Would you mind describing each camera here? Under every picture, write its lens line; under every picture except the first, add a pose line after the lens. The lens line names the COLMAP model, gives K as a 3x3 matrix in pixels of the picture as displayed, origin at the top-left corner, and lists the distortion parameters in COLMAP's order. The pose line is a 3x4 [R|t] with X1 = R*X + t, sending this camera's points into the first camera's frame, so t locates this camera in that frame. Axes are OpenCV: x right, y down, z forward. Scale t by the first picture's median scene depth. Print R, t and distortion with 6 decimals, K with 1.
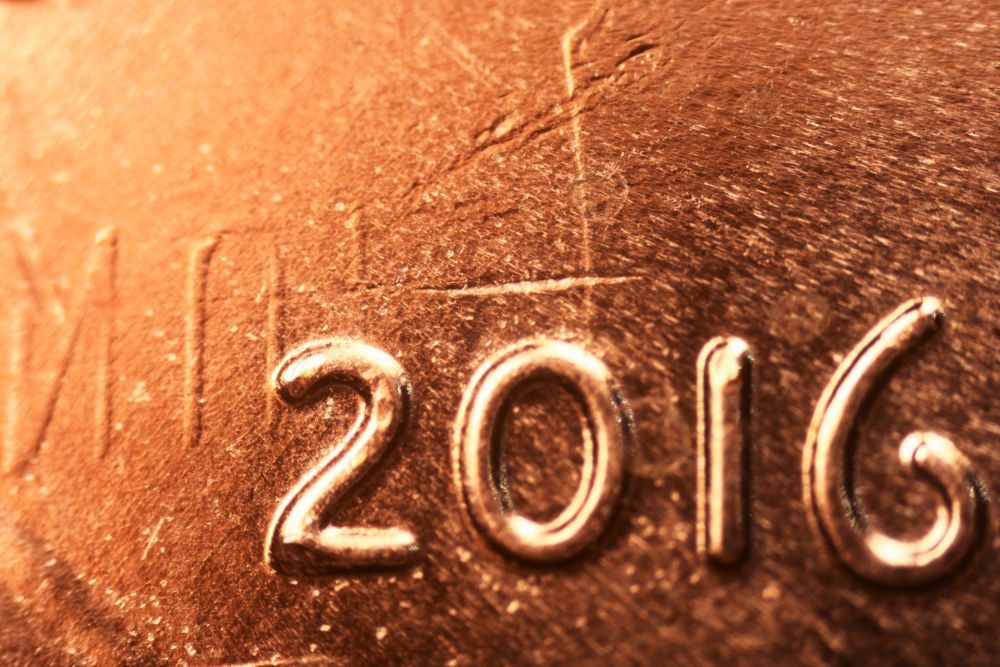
lens RADIAL K [[457.7, 0, 500.0], [0, 457.7, 333.5], [0, 0, 1]] dist [0.000056, -0.000161]
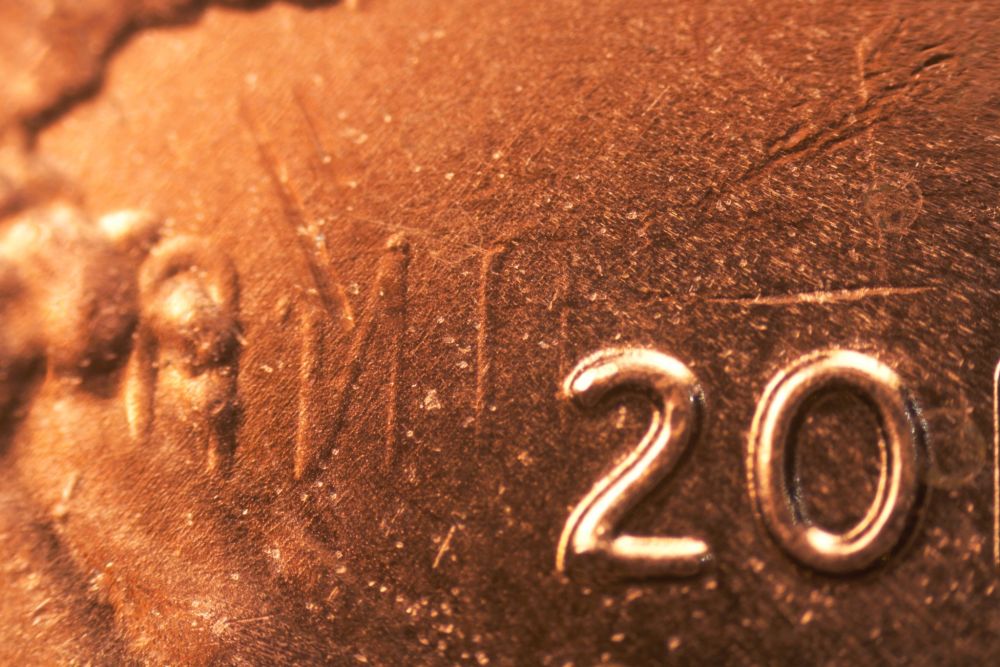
lens RADIAL K [[457.7, 0, 500.0], [0, 457.7, 333.5], [0, 0, 1]] dist [0.000056, -0.000161]
pose [[0.999980, 0.006279, -0.000970, -0.639093], [-0.006280, 0.999980, -0.000995, -0.016340], [0.000963, 0.001001, 0.999999, 0.001754]]
